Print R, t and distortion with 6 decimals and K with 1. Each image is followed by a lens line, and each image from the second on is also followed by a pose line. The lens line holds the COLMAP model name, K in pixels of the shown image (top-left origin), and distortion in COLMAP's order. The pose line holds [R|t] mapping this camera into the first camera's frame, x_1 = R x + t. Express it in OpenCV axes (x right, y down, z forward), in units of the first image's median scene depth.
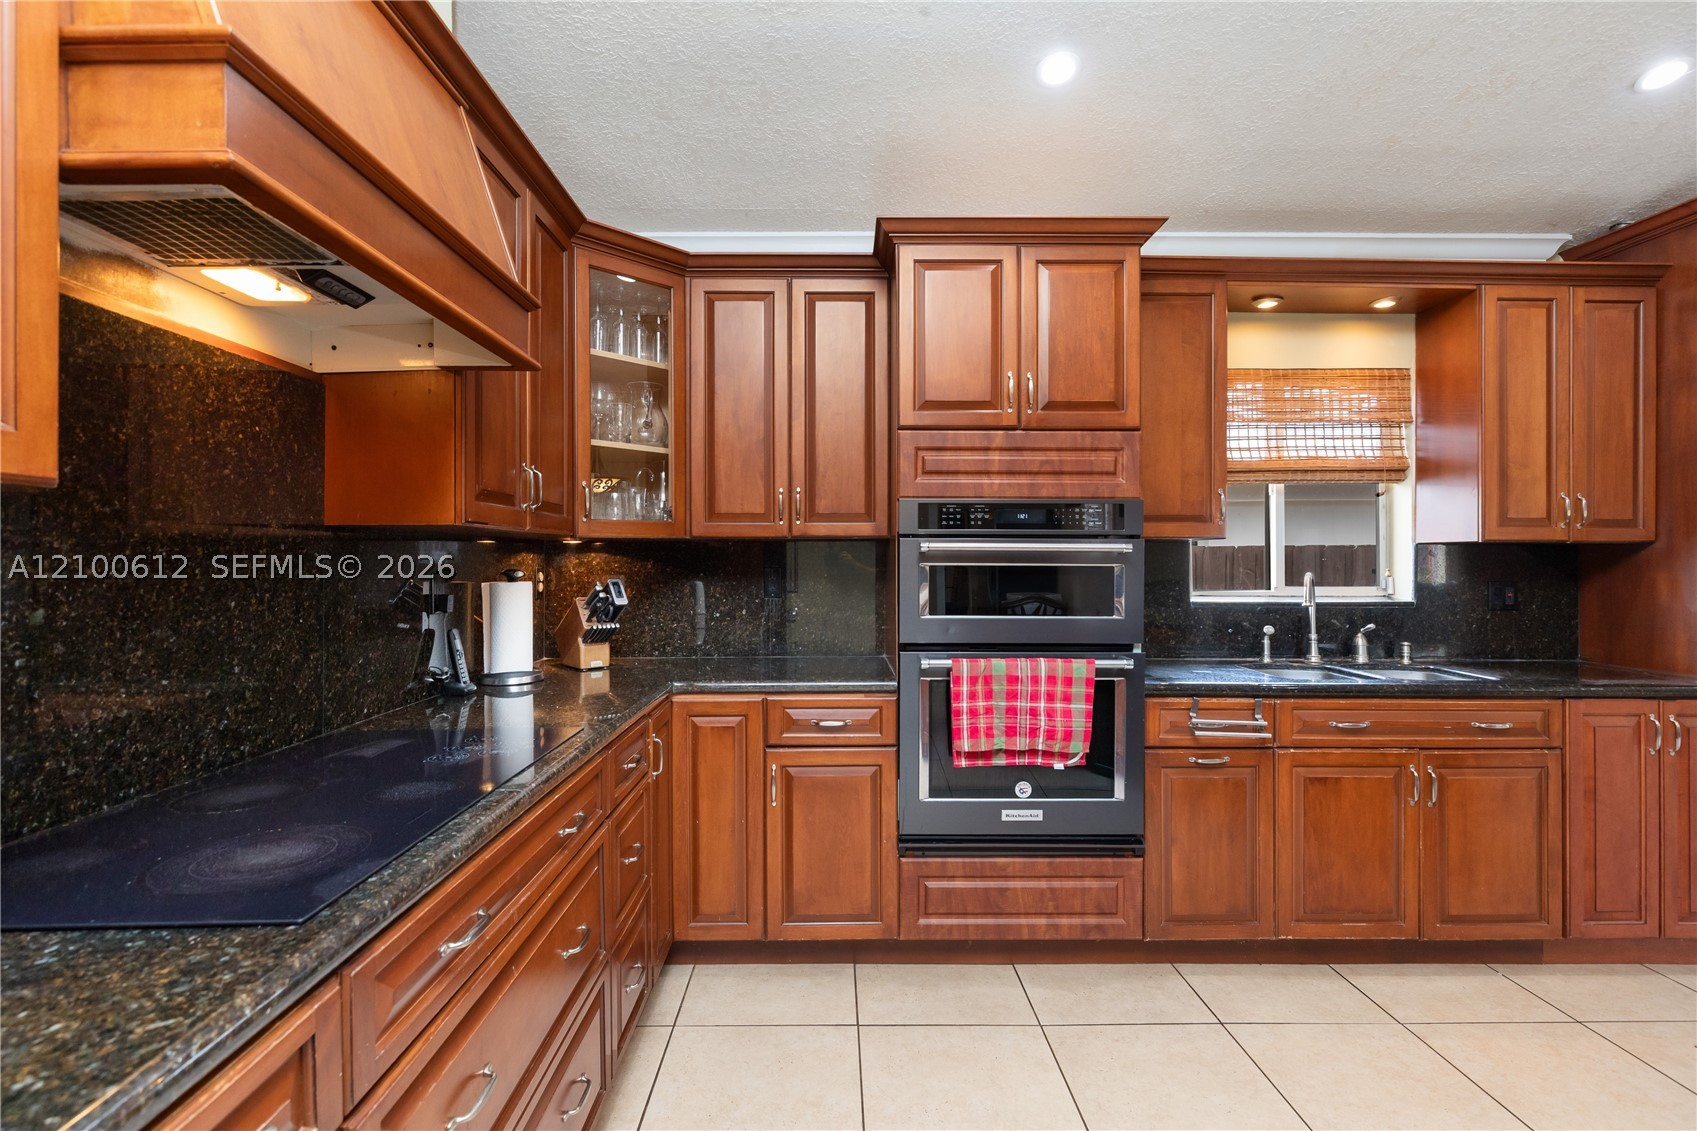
lens RADIAL K [[807.7, 0, 841.0], [0, 807.7, 558.2], [0, 0, 1]] dist [-0.013144, -0.000119]
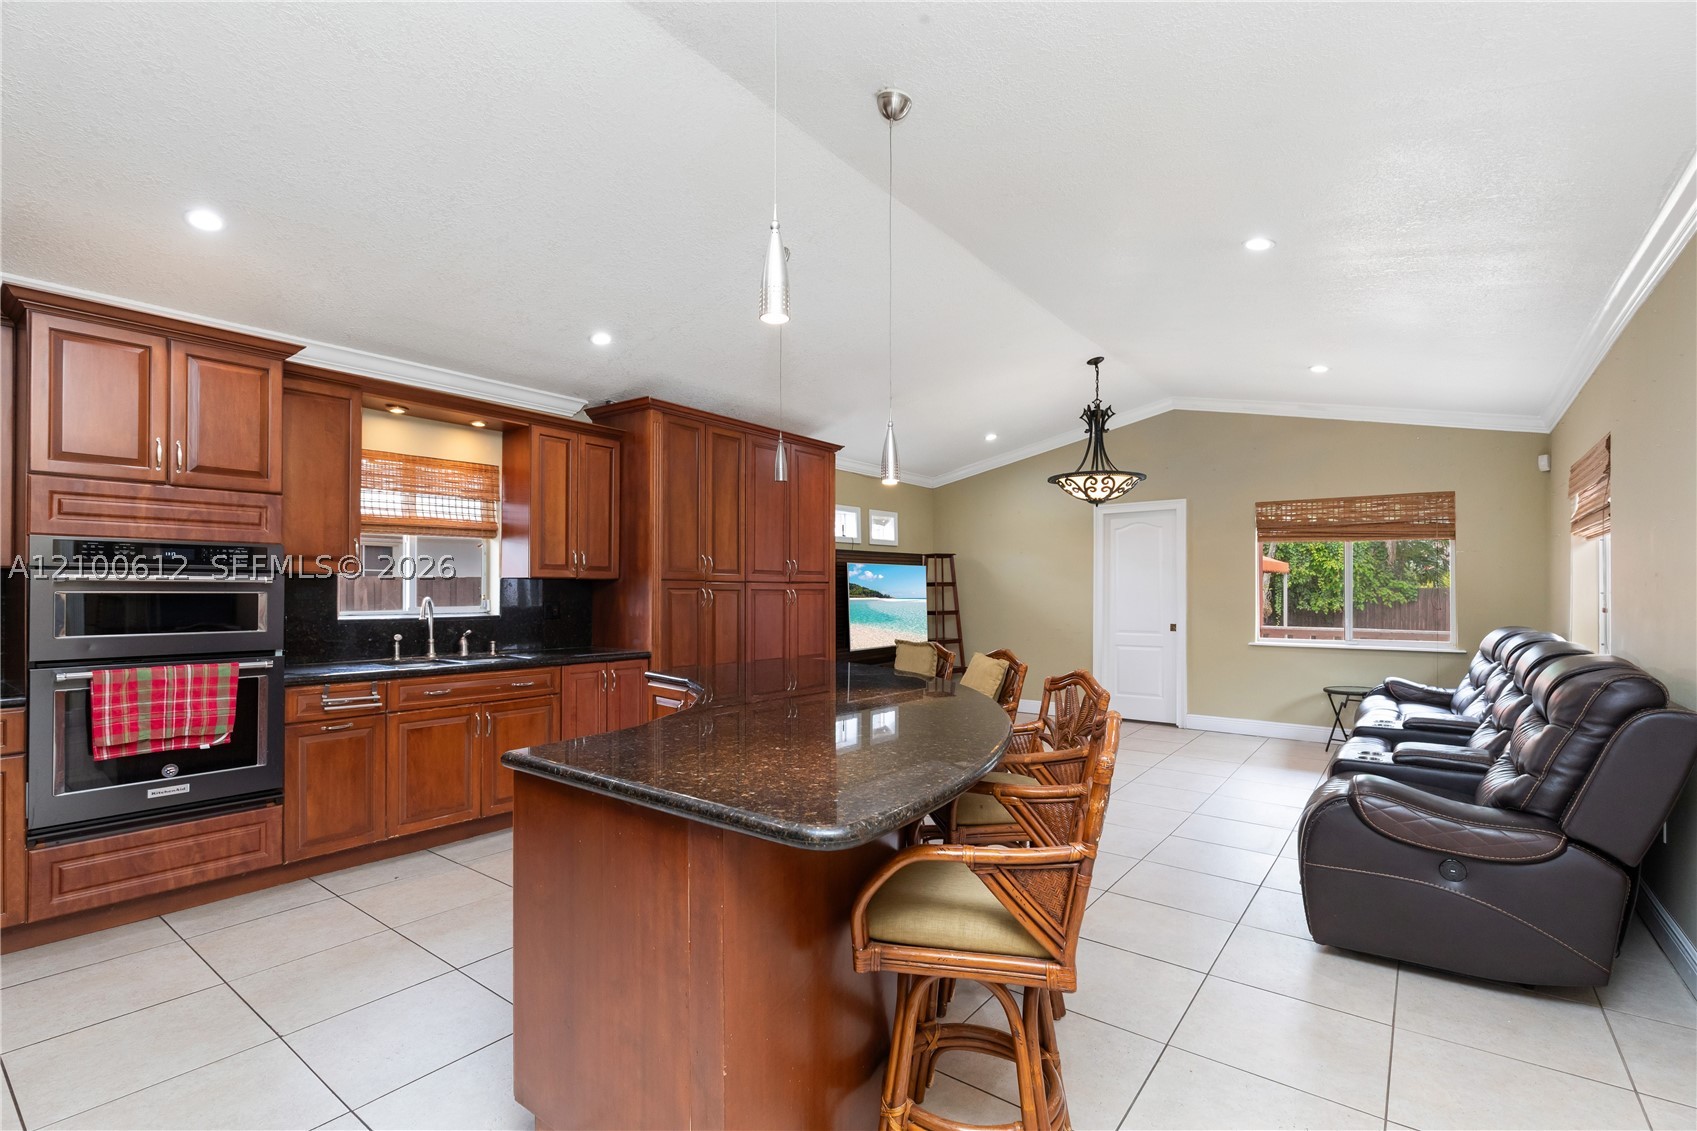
lens RADIAL K [[770.5, 0, 834.3], [0, 770.5, 584.6], [0, 0, 1]] dist [0.002810, -0.000387]
pose [[0.621720, 0.004543, 0.783227, -0.075275], [-0.003793, 0.999989, -0.002789, -0.004854], [-0.783231, -0.001236, 0.621730, -0.563923]]
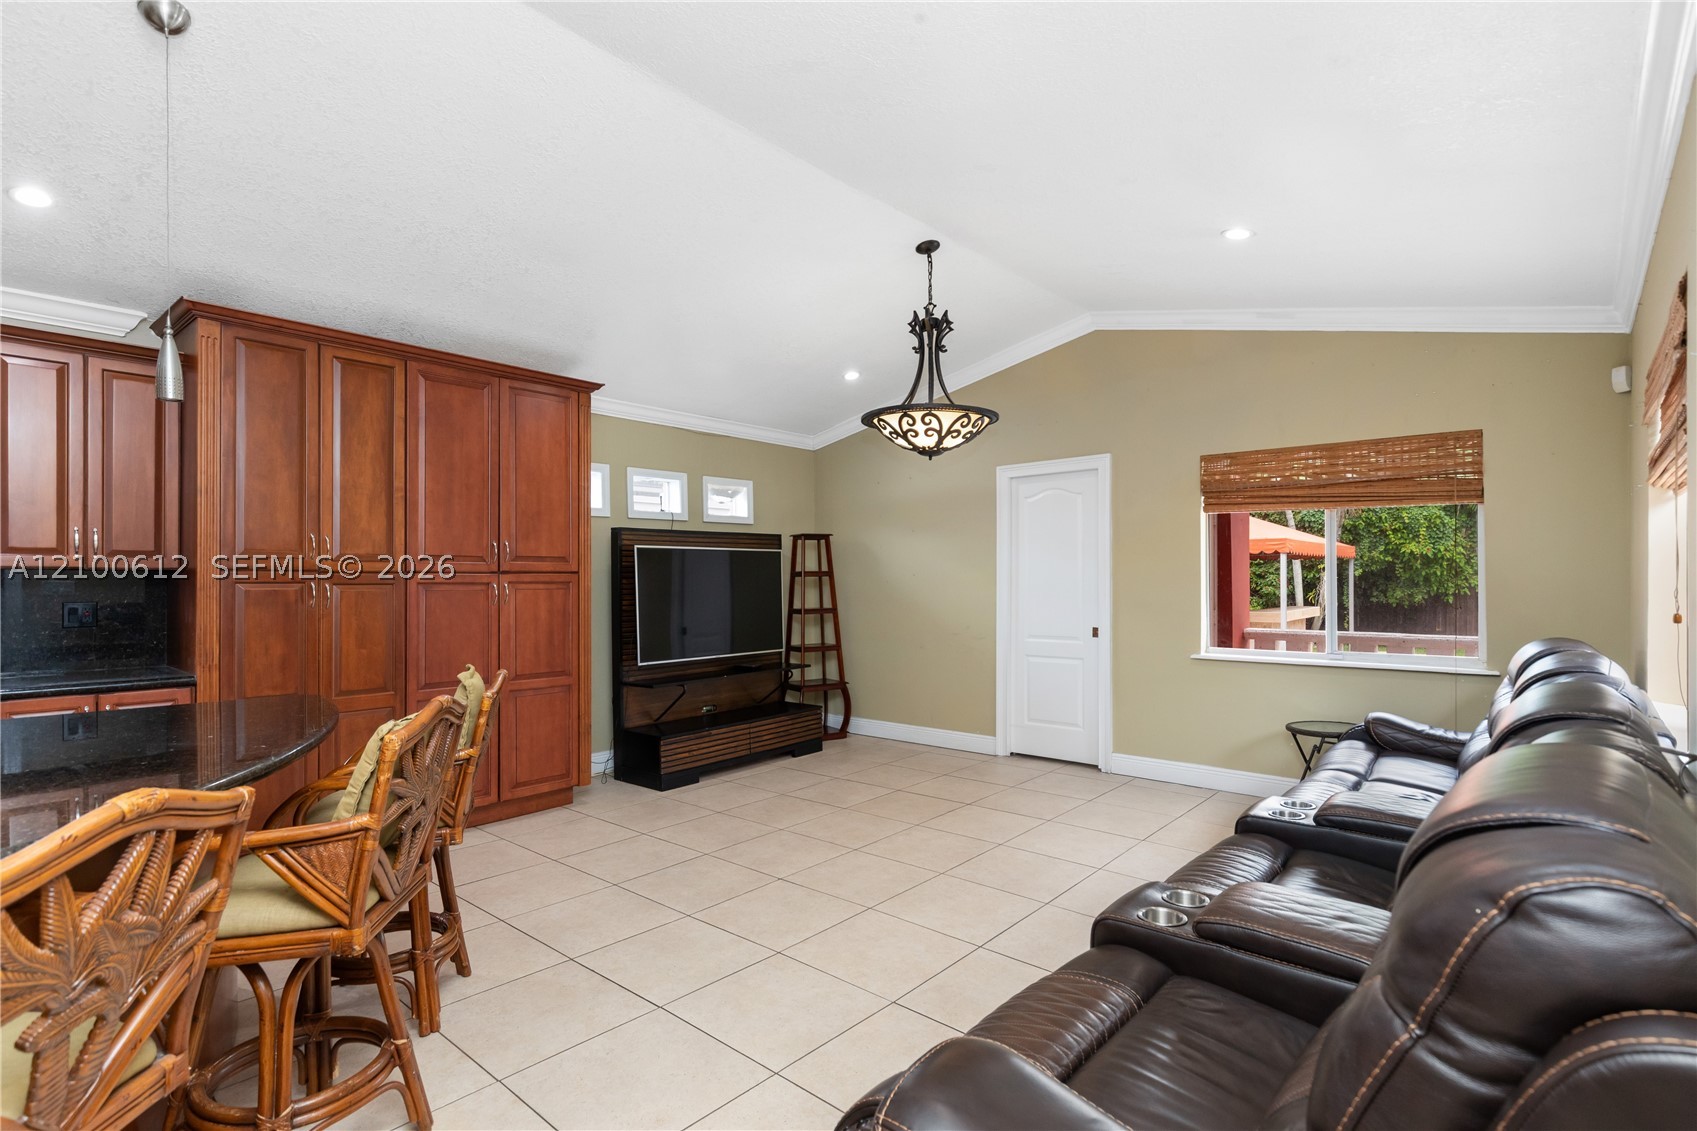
lens RADIAL K [[817.0, 0, 838.2], [0, 817.0, 575.4], [0, 0, 1]] dist [0.004624, 0.000553]
pose [[0.673070, 0.000945, 0.739578, 0.862147], [0.000623, 0.999998, -0.001846, -0.007337], [-0.739578, 0.001703, 0.673069, -0.735751]]
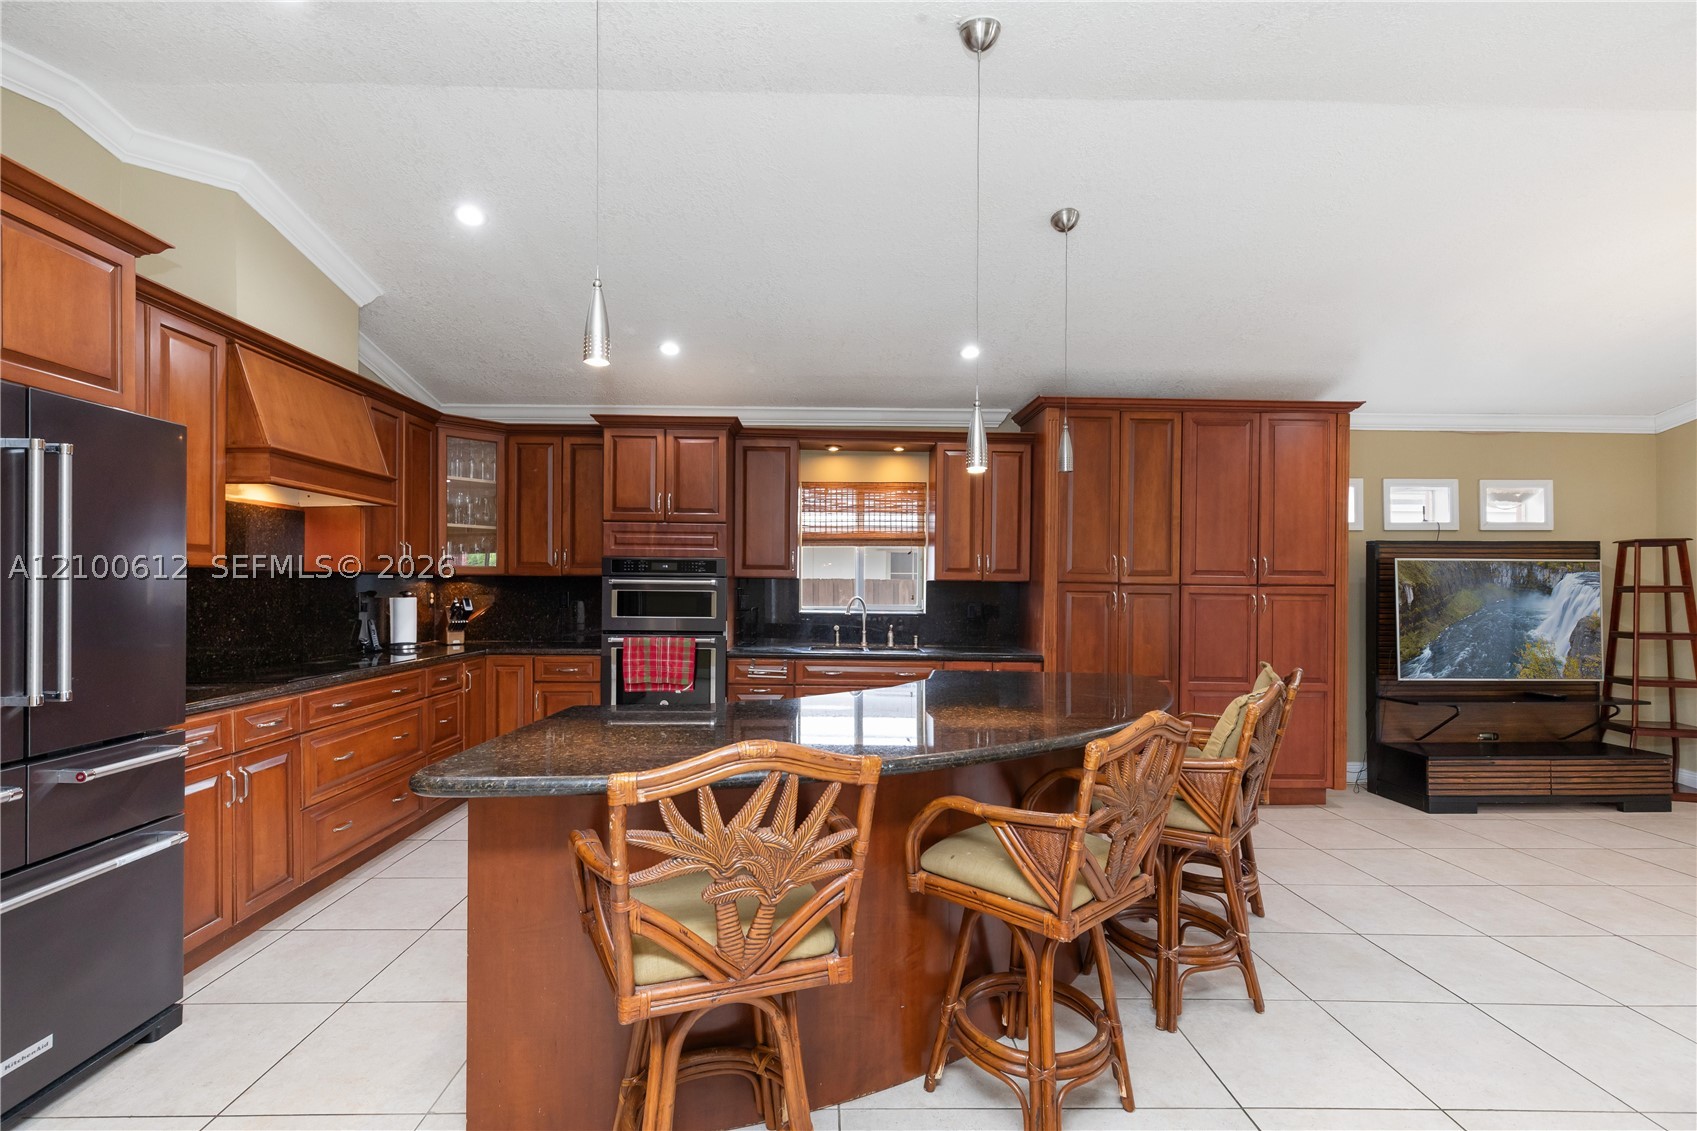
lens RADIAL K [[770.5, 0, 834.3], [0, 770.5, 584.6], [0, 0, 1]] dist [0.002810, -0.000387]
pose [[0.999959, 0.008261, 0.003787, 0.631075], [-0.008259, 0.999966, -0.000518, -0.009506], [-0.003791, 0.000486, 0.999993, -0.888198]]
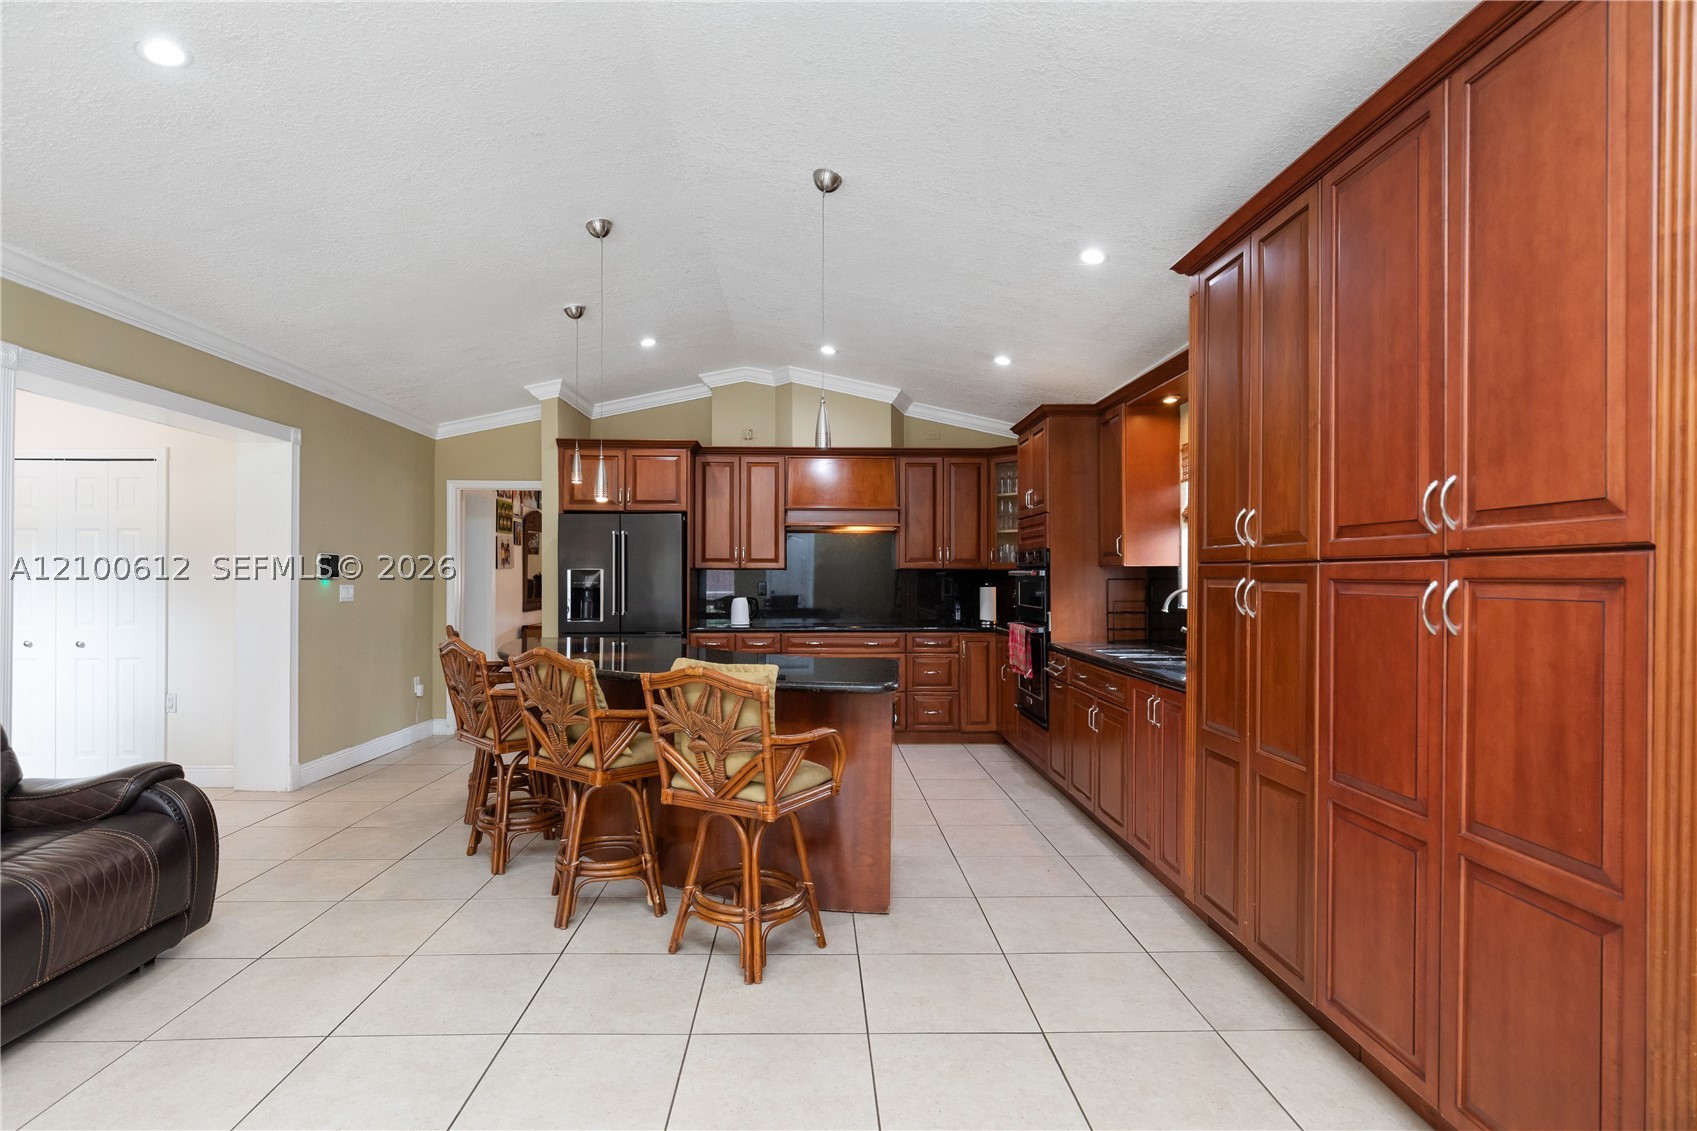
lens RADIAL K [[878.5, 0, 844.9], [0, 878.5, 584.9], [0, 0, 1]] dist [-0.000244, -0.000099]
pose [[0.025077, 0.002739, -0.999682, 2.449487], [0.001446, 0.999995, 0.002776, 0.005488], [0.999684, -0.001515, 0.025073, 0.449610]]
